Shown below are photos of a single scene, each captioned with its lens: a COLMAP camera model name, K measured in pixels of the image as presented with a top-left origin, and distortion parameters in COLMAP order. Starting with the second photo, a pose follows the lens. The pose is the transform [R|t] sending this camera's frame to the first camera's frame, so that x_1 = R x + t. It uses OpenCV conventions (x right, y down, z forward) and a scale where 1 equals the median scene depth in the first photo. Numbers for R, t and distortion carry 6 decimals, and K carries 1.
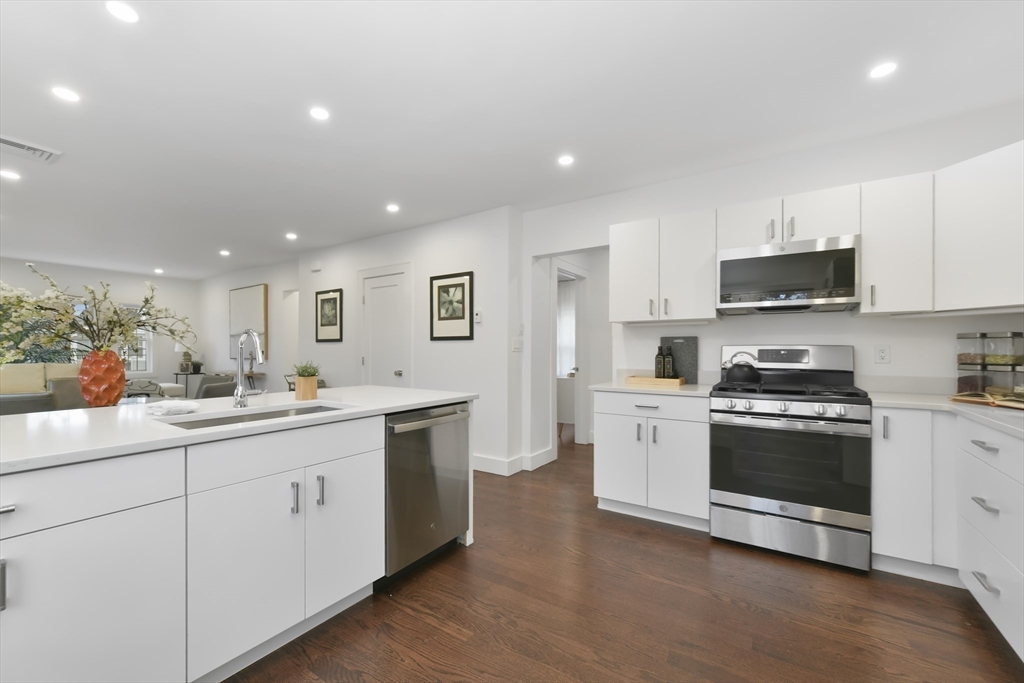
lens RADIAL K [[415.4, 0, 512.0], [0, 415.4, 341.5], [0, 0, 1]] dist [0.000890, -0.000072]
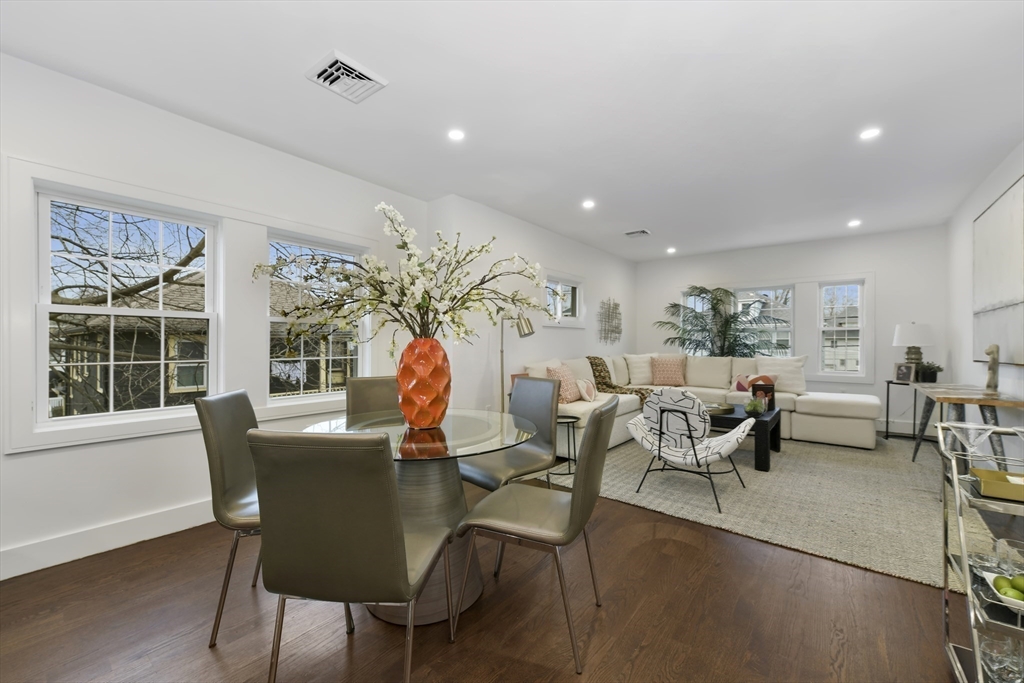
lens RADIAL K [[415.4, 0, 512.0], [0, 415.4, 341.5], [0, 0, 1]] dist [0.000890, -0.000072]
pose [[-0.074800, -0.003425, -0.997193, -0.154837], [0.015647, 0.999867, -0.004608, 0.012128], [0.997076, -0.015947, -0.074736, 0.491257]]
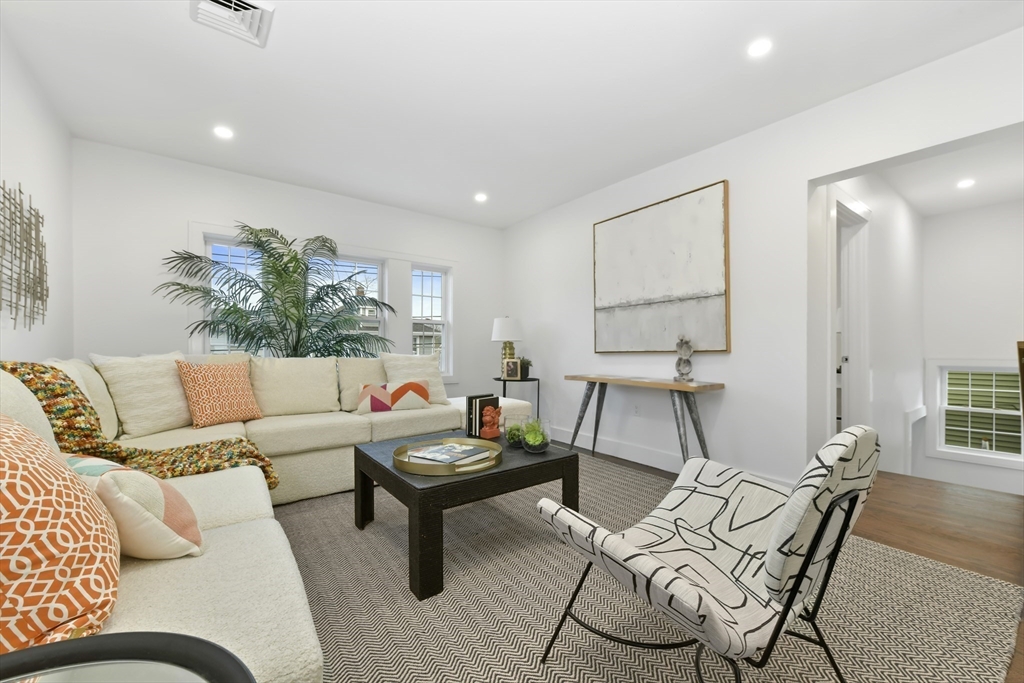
lens RADIAL K [[410.5, 0, 503.6], [0, 410.5, 354.7], [0, 0, 1]] dist [0.002125, 0.000156]
pose [[0.946300, 0.003104, -0.323274, -0.619910], [0.004712, 0.999715, 0.023391, 0.030671], [0.323255, -0.023658, 0.946016, 0.468139]]
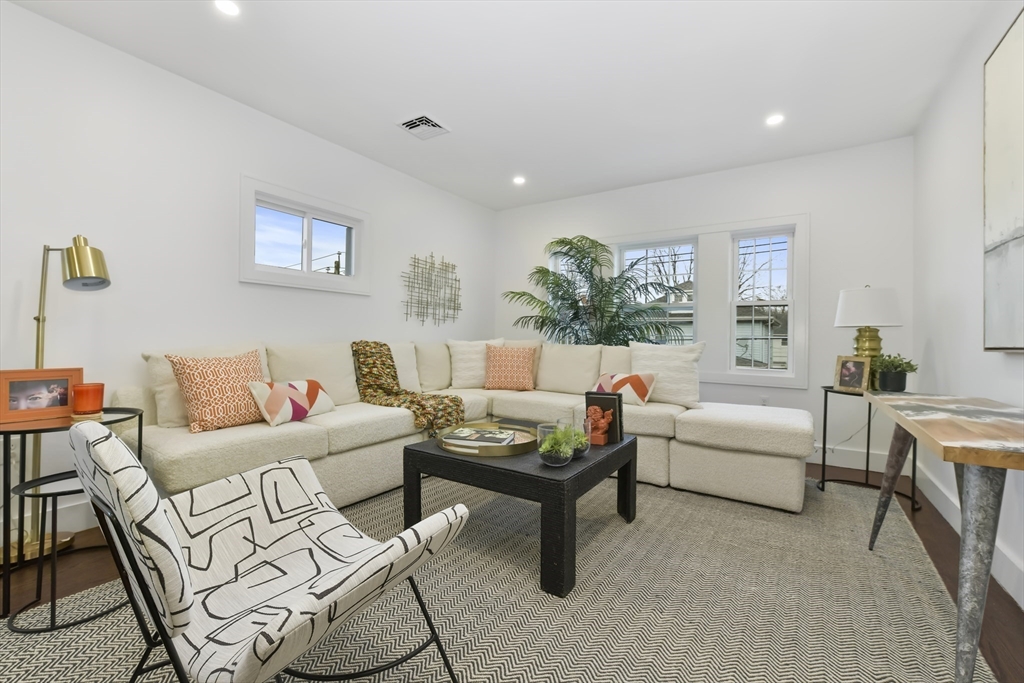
lens RADIAL K [[425.5, 0, 513.8], [0, 425.5, 336.4], [0, 0, 1]] dist [0.003441, 0.000268]
pose [[0.022062, -0.002772, -0.999753, -0.448893], [0.000340, 0.999996, -0.002765, 0.034007], [0.999757, -0.000279, 0.022063, 0.722620]]
